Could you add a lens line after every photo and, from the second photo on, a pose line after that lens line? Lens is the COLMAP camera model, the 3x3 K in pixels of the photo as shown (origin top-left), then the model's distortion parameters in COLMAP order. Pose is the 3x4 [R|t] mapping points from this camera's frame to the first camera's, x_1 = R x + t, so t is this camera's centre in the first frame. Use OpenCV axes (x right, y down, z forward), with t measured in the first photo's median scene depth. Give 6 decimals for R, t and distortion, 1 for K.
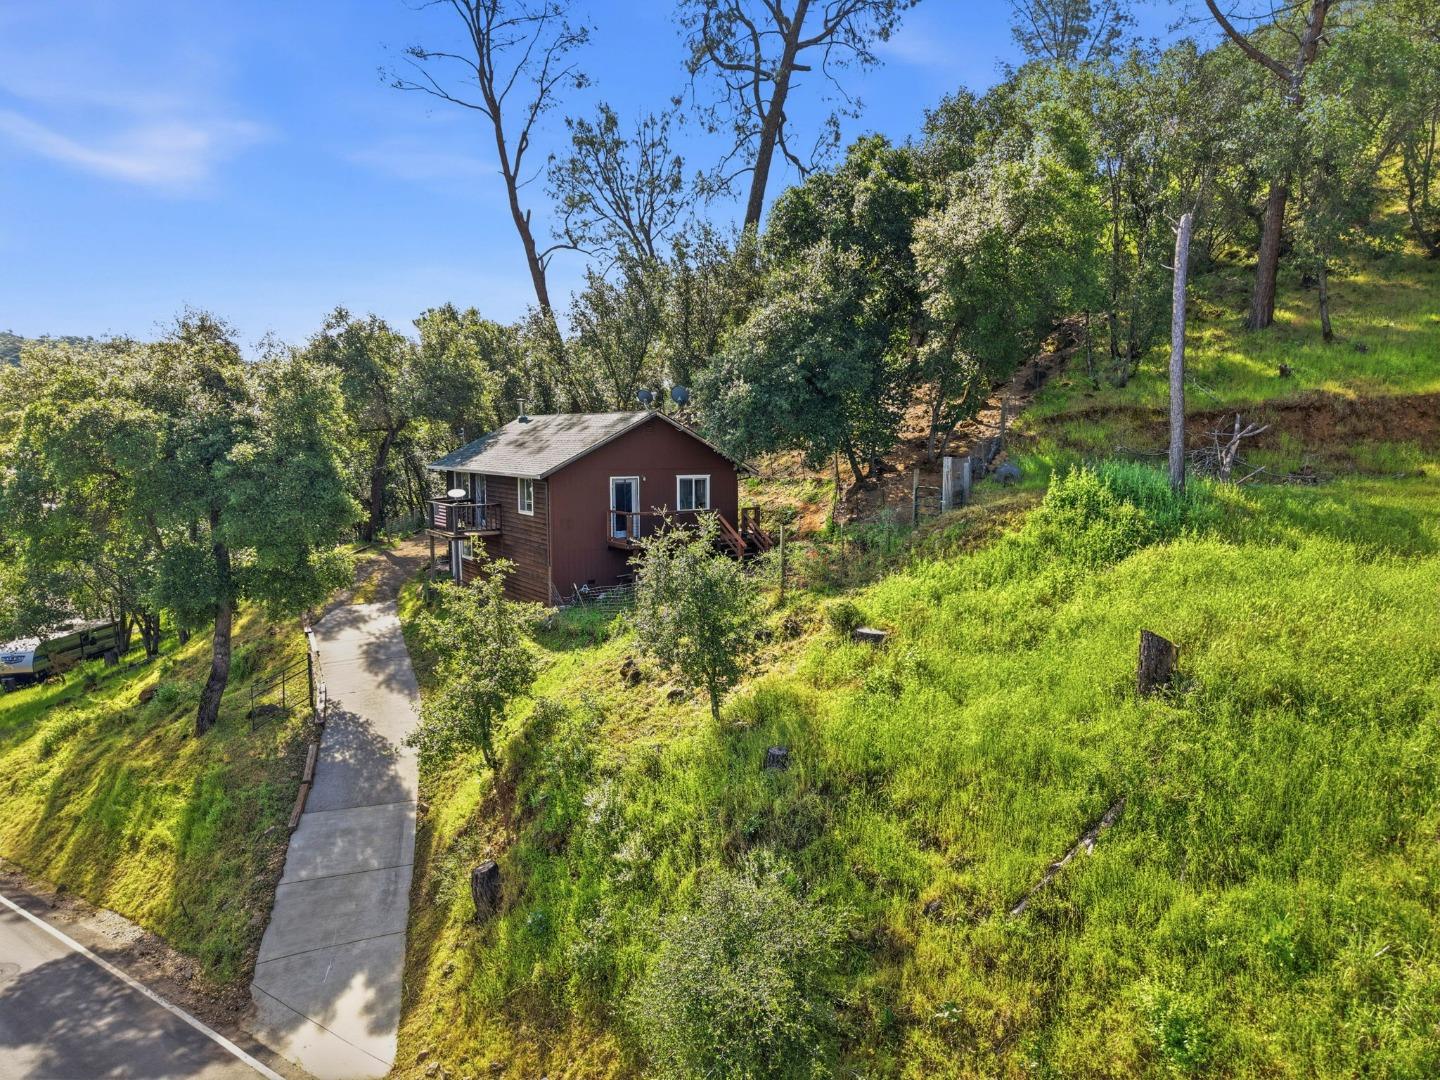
lens RADIAL K [[950.9, 0, 718.7], [0, 950.9, 547.3], [0, 0, 1]] dist [0.022565, -0.019589]
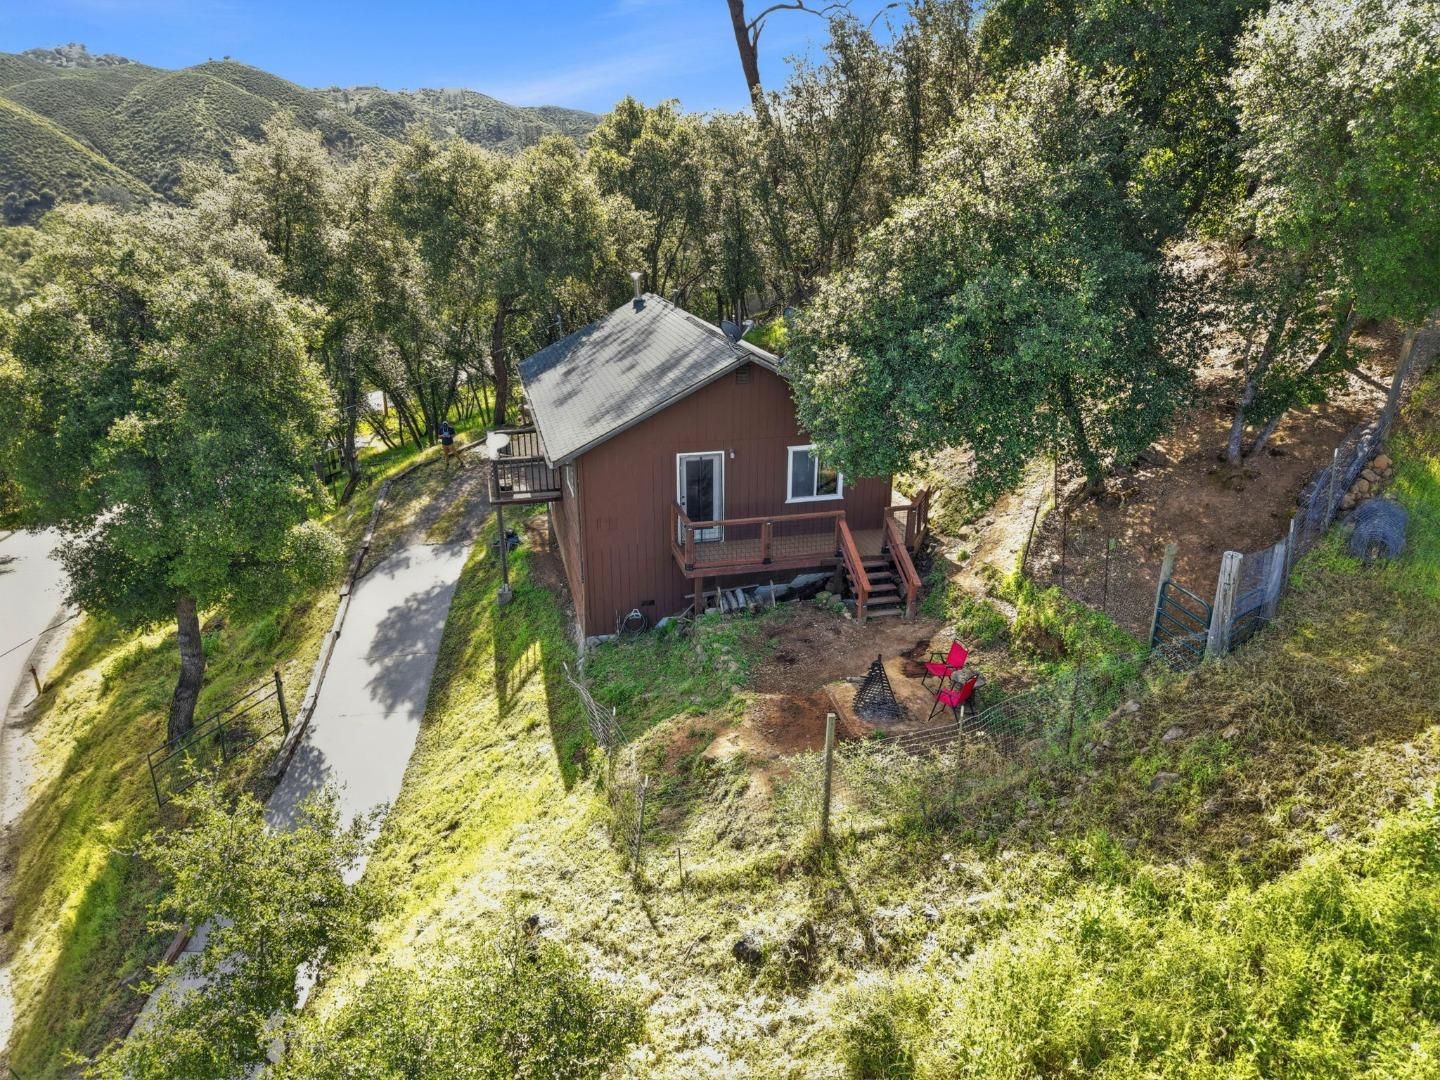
lens RADIAL K [[950.9, 0, 721.7], [0, 950.9, 537.0], [0, 0, 1]] dist [0.022565, -0.019589]
pose [[0.948160, 0.113485, -0.296841, 0.115881], [-0.039974, 0.969236, 0.242865, -0.178662], [0.315270, -0.218409, 0.923527, 0.394878]]
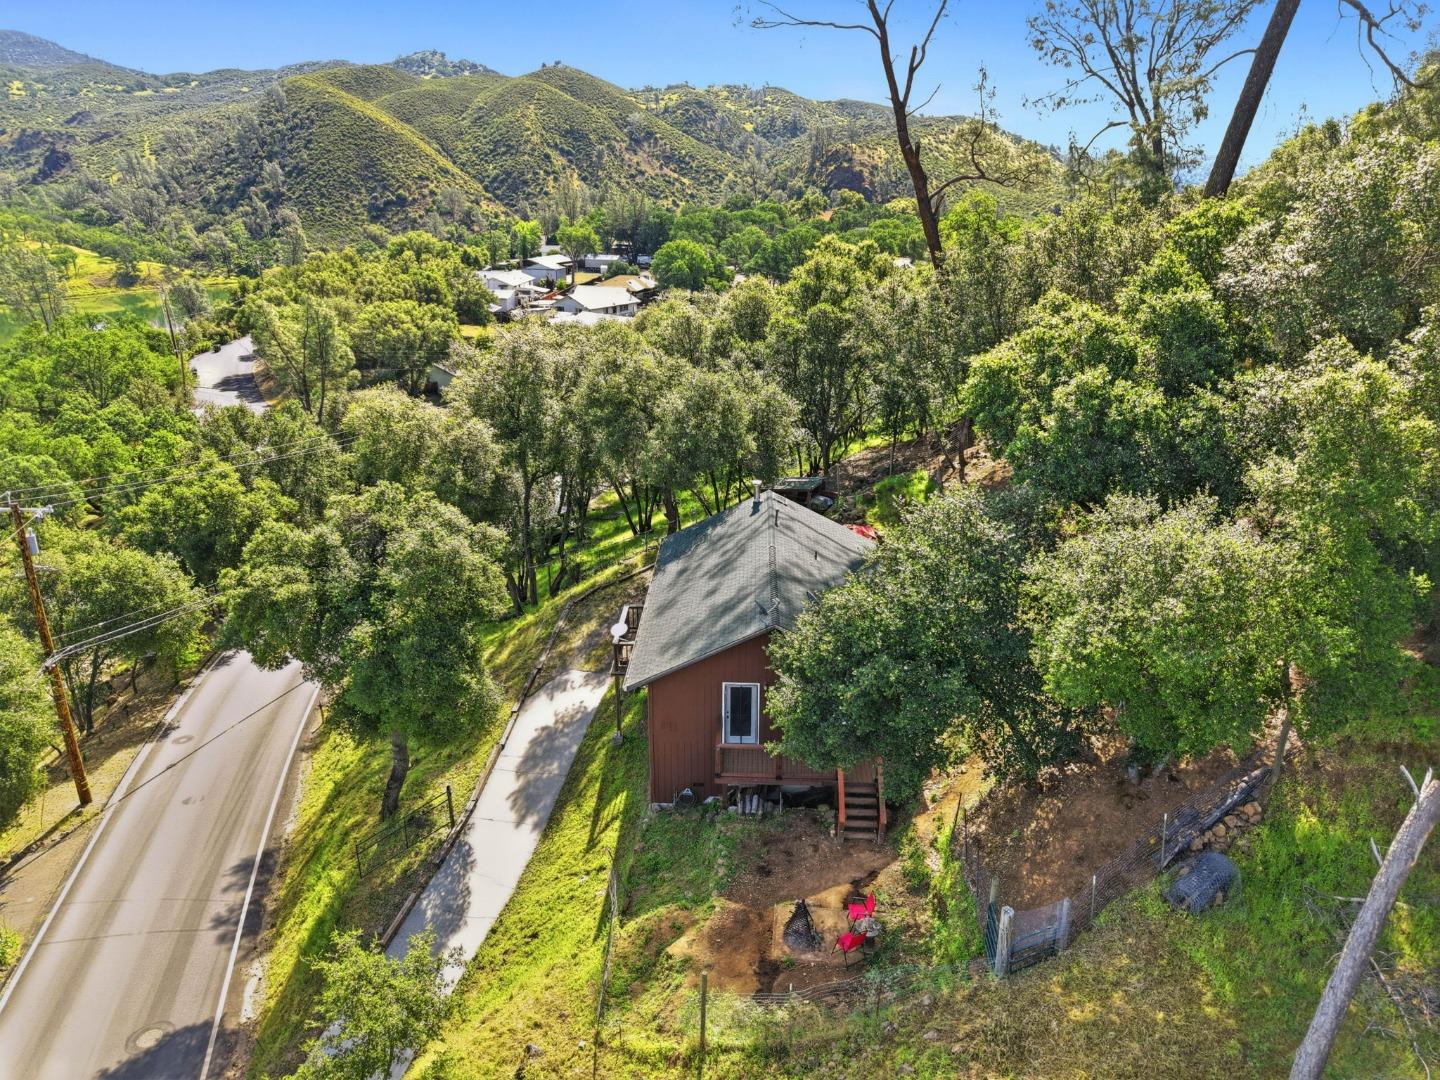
lens RADIAL K [[950.9, 0, 730.6], [0, 950.9, 537.7], [0, 0, 1]] dist [0.022565, -0.019589]
pose [[0.824862, 0.208620, -0.525433, 0.321230], [-0.071040, 0.960304, 0.269759, -0.438175], [0.560853, -0.185187, 0.806939, 0.328726]]
